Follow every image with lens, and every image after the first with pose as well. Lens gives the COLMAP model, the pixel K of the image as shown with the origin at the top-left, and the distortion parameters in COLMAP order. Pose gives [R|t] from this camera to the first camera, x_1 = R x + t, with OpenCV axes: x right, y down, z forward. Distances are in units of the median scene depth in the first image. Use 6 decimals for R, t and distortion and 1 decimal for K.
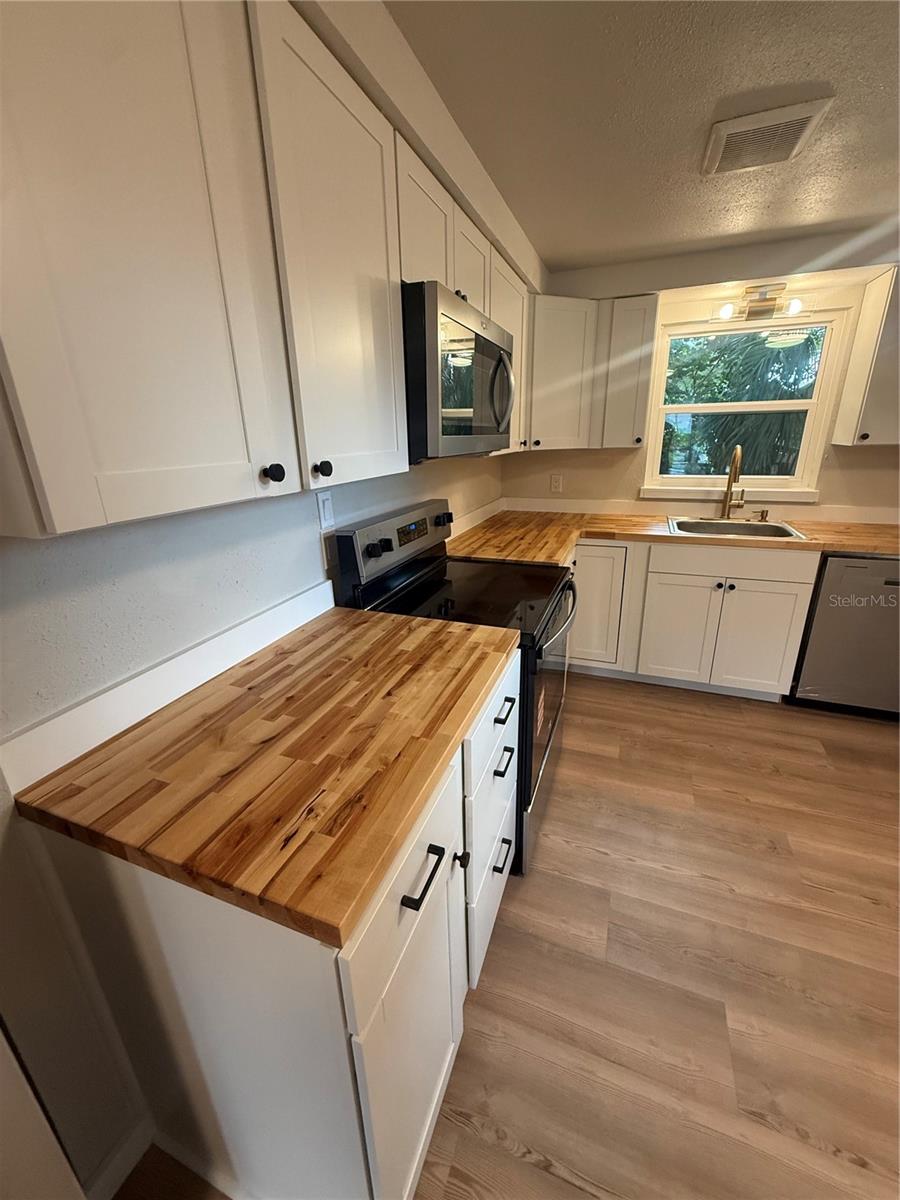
lens RADIAL K [[479.9, 0, 449.8], [0, 479.9, 597.9], [0, 0, 1]] dist [0.000287, -0.000070]
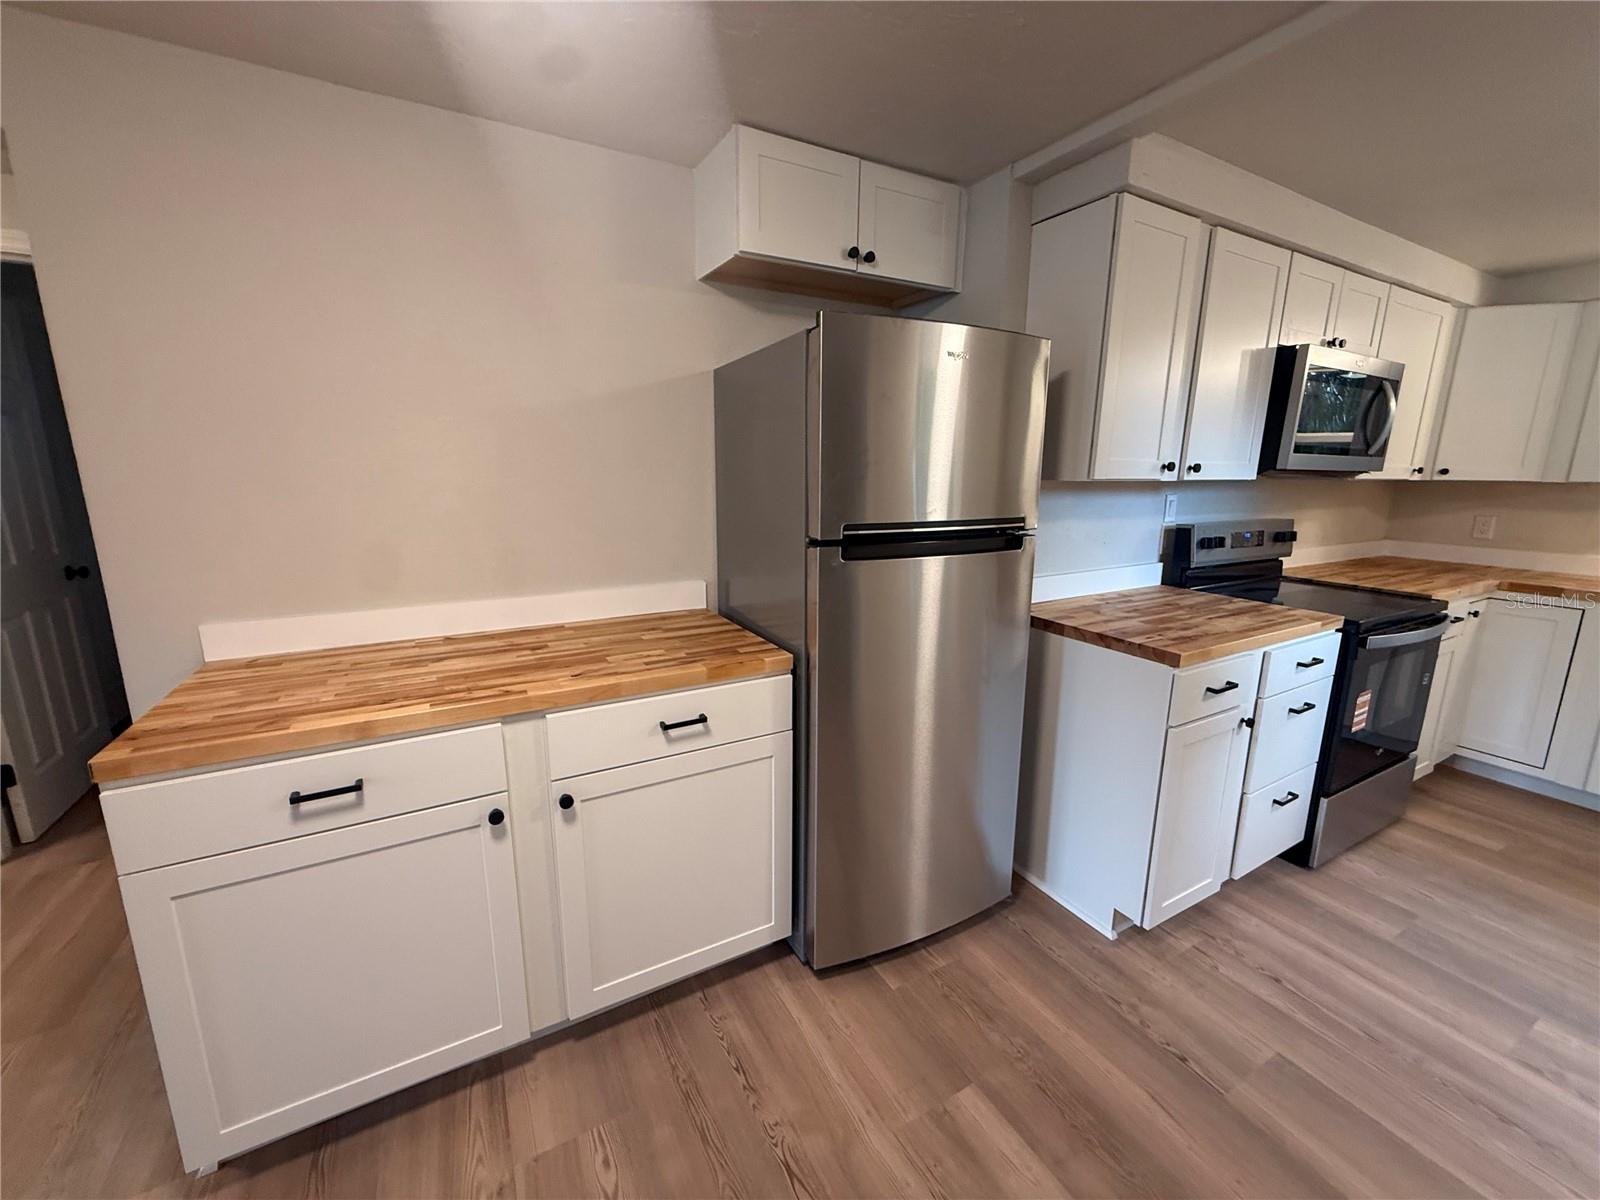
lens RADIAL K [[639.9, 0, 790.8], [0, 639.9, 598.7], [0, 0, 1]] dist [0.000287, -0.000070]
pose [[0.763379, 0.157983, -0.626333, 0.059790], [-0.234026, 0.971398, -0.040212, 0.276152], [0.602066, 0.177275, 0.778518, -0.700859]]
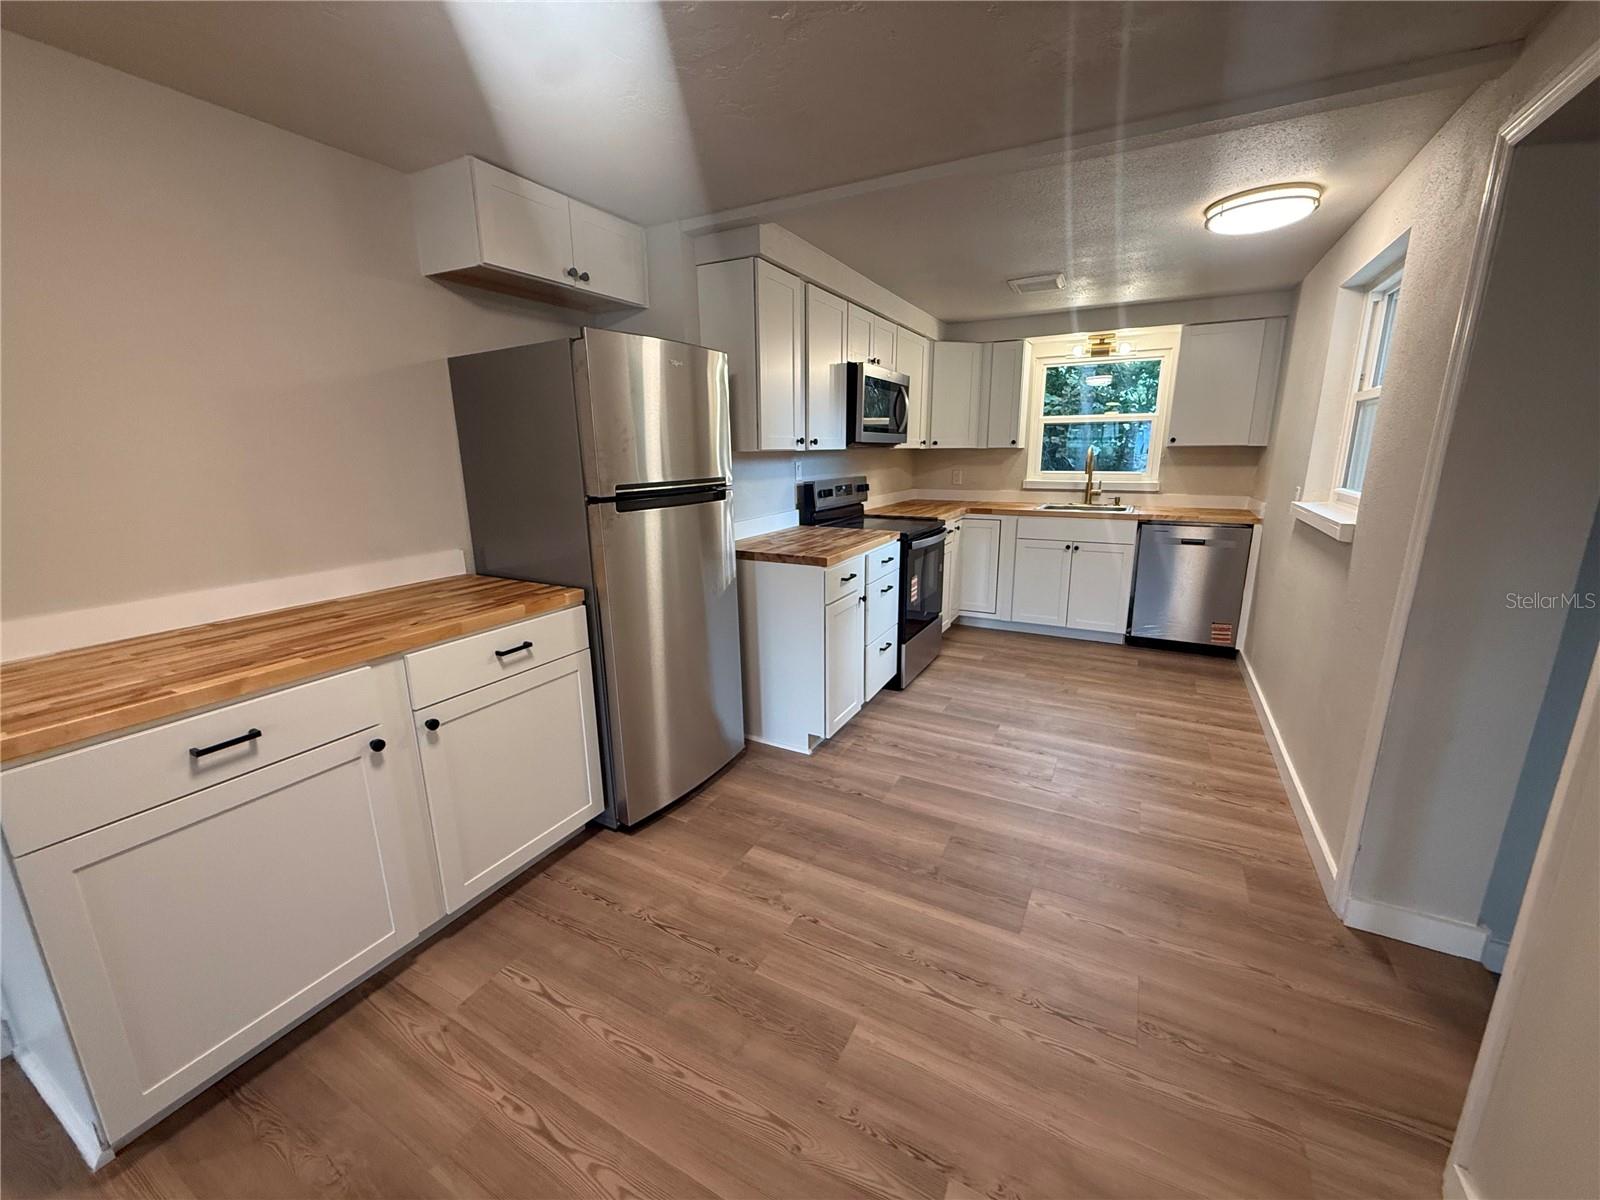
lens RADIAL K [[639.9, 0, 796.6], [0, 639.9, 600.1], [0, 0, 1]] dist [0.000287, -0.000070]
pose [[0.991767, 0.040750, -0.121396, 0.040055], [-0.052288, 0.994252, -0.093430, 0.411891], [0.116891, 0.099009, 0.988197, -1.058052]]
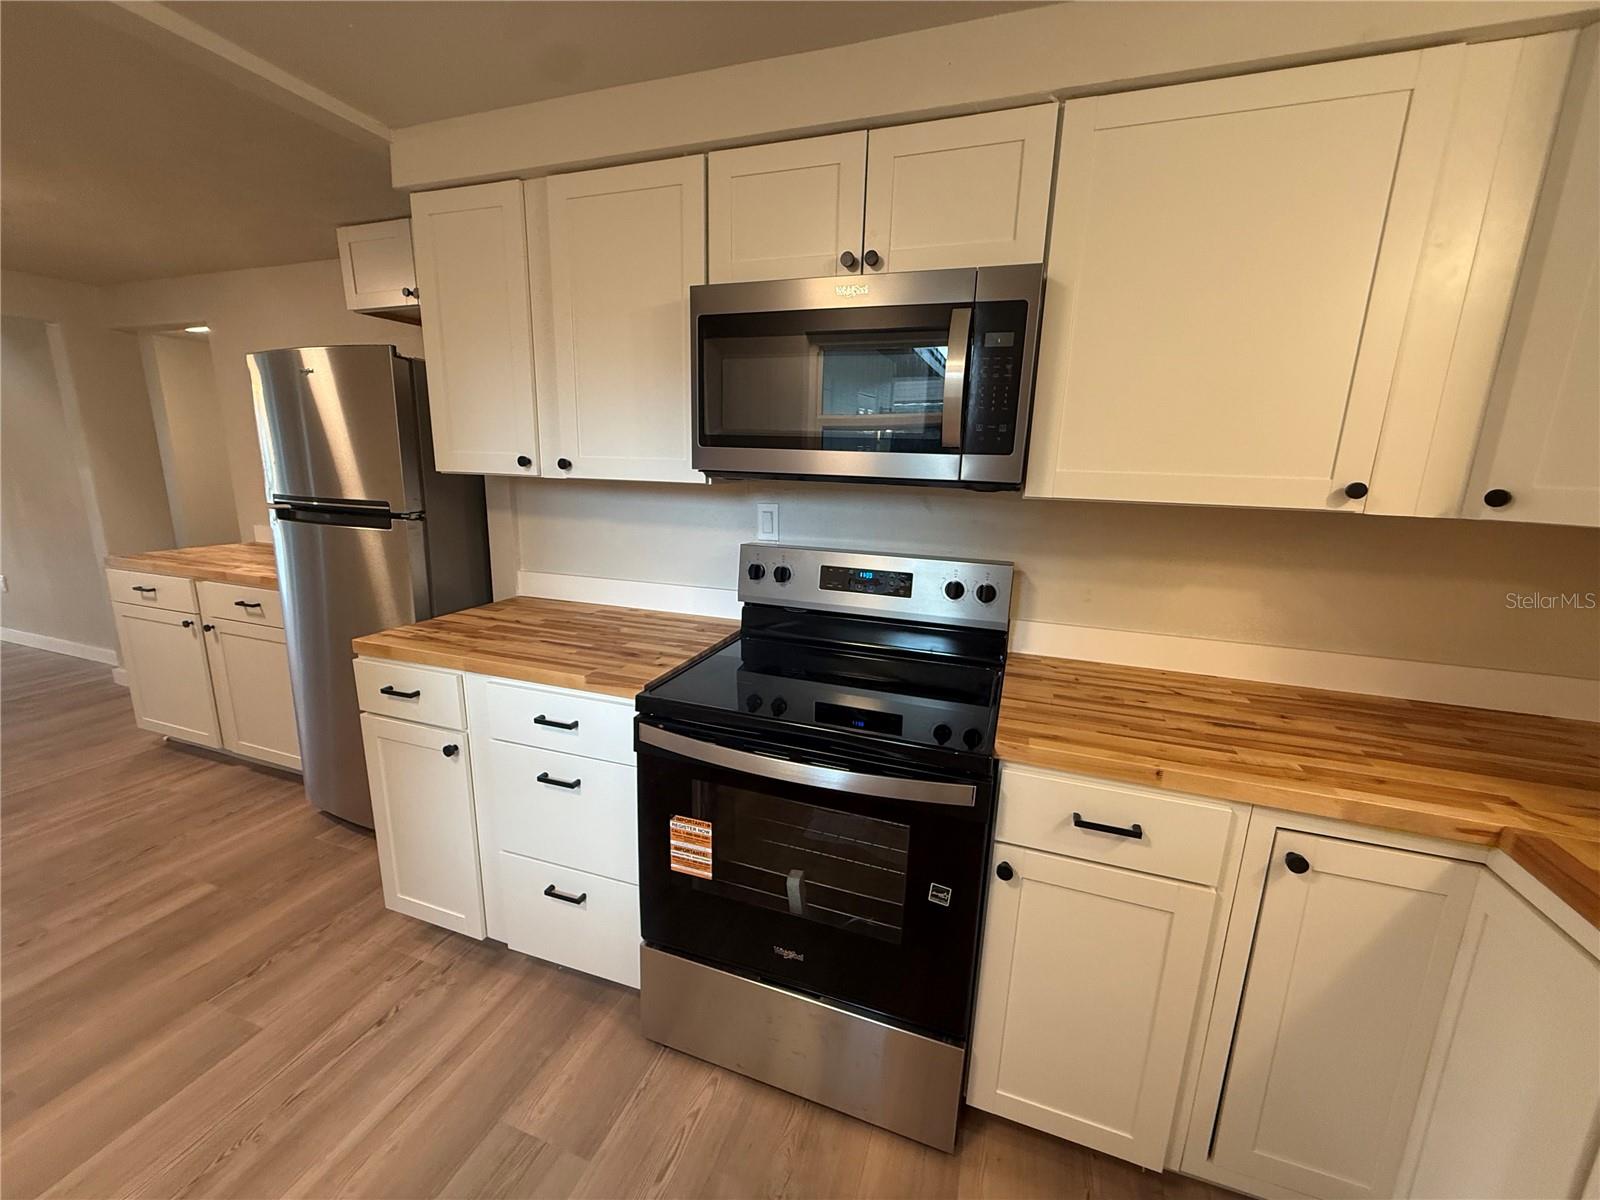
lens RADIAL K [[639.9, 0, 798.5], [0, 639.9, 596.0], [0, 0, 1]] dist [0.000287, -0.000070]
pose [[0.017947, 0.234973, -0.971836, 0.782960], [-0.349114, 0.912288, 0.214128, -0.262418], [0.936908, 0.335439, 0.098405, 0.747039]]
